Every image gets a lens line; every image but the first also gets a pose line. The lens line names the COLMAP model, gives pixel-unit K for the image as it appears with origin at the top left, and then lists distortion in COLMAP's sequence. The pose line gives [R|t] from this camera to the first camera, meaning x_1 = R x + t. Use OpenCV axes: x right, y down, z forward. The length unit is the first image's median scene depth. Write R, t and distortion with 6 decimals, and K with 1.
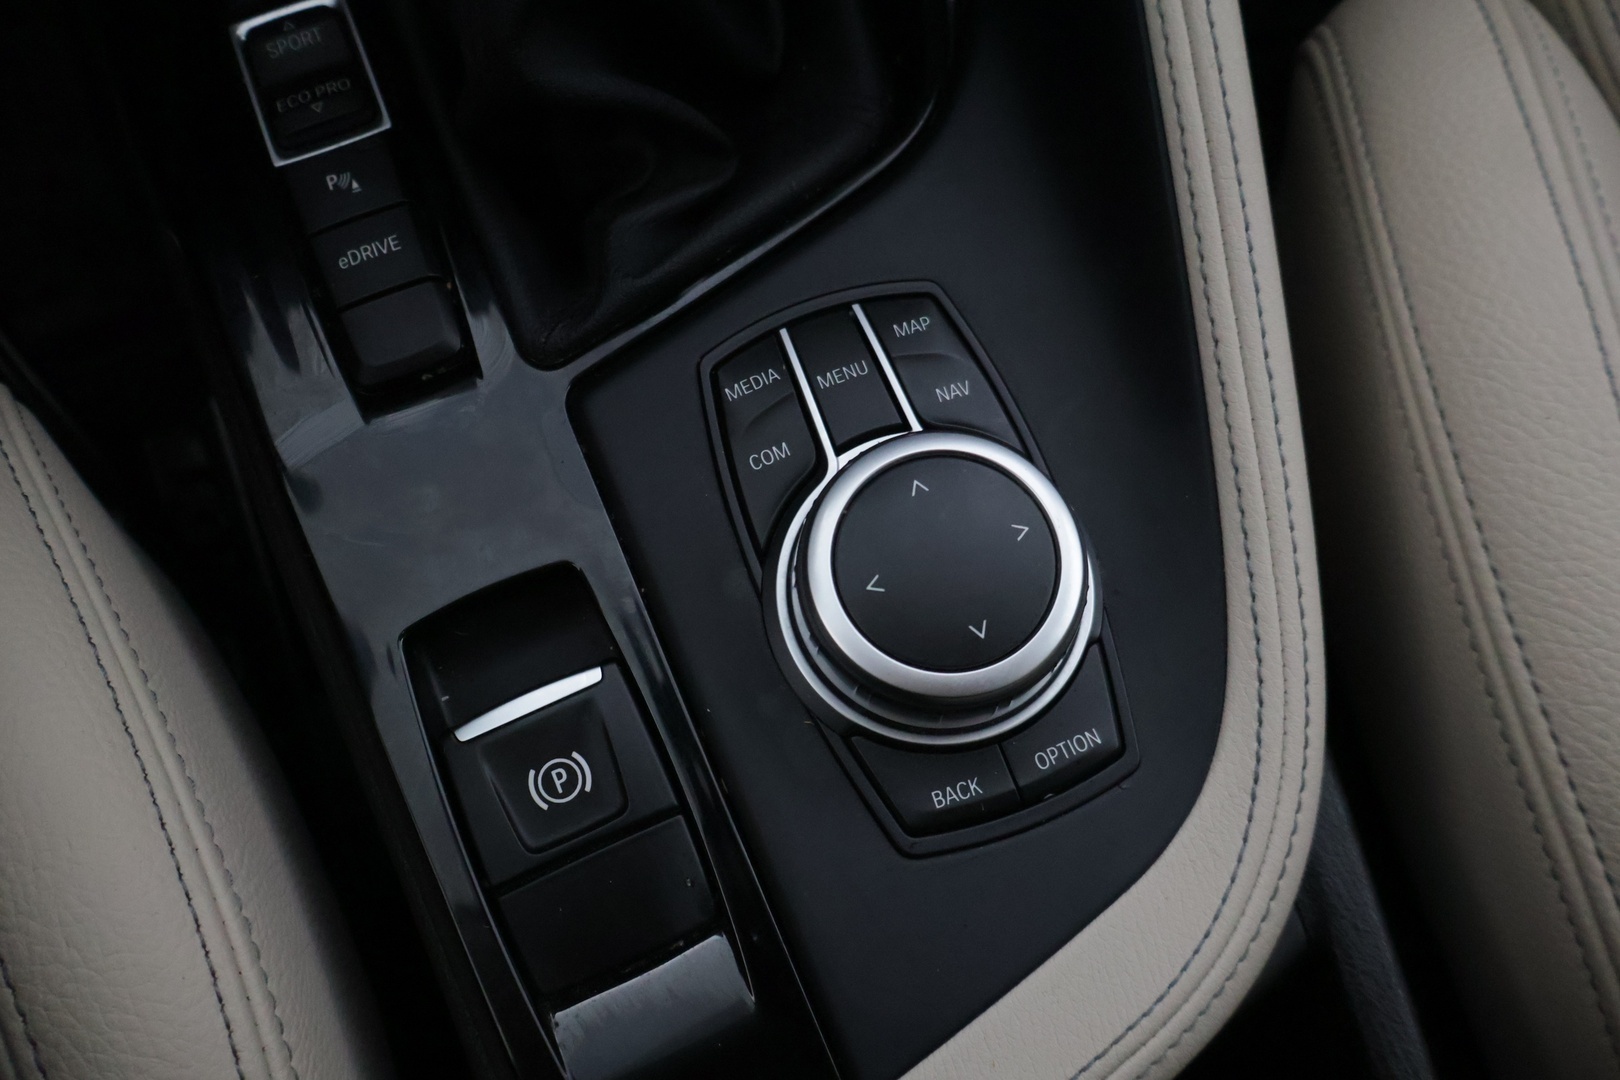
lens RADIAL K [[1371.4, 0, 804.8], [0, 1371.4, 526.5], [0, 0, 1]] dist [0.000568, -0.001745]
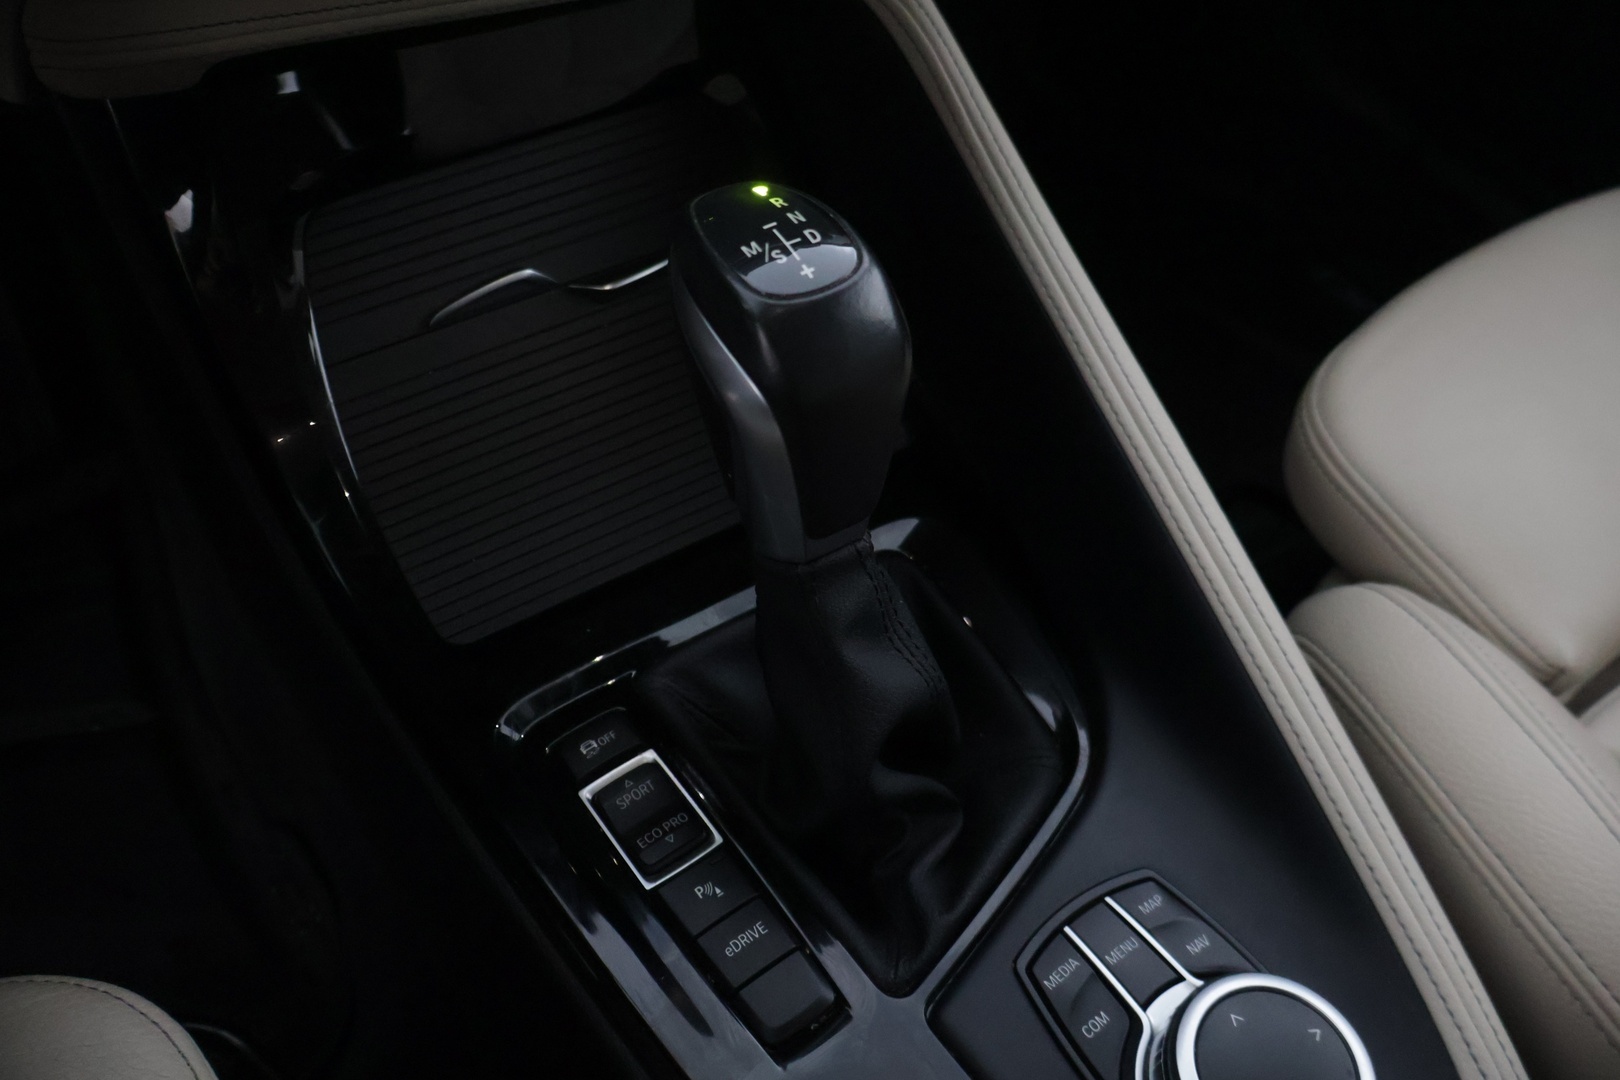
lens RADIAL K [[1371.4, 0, 804.8], [0, 1371.4, 526.5], [0, 0, 1]] dist [0.000568, -0.001745]
pose [[0.966535, -0.168508, 0.193430, -0.455729], [0.231588, 0.897485, -0.375351, -0.048638], [-0.110351, 0.407586, 0.906475, -0.366822]]
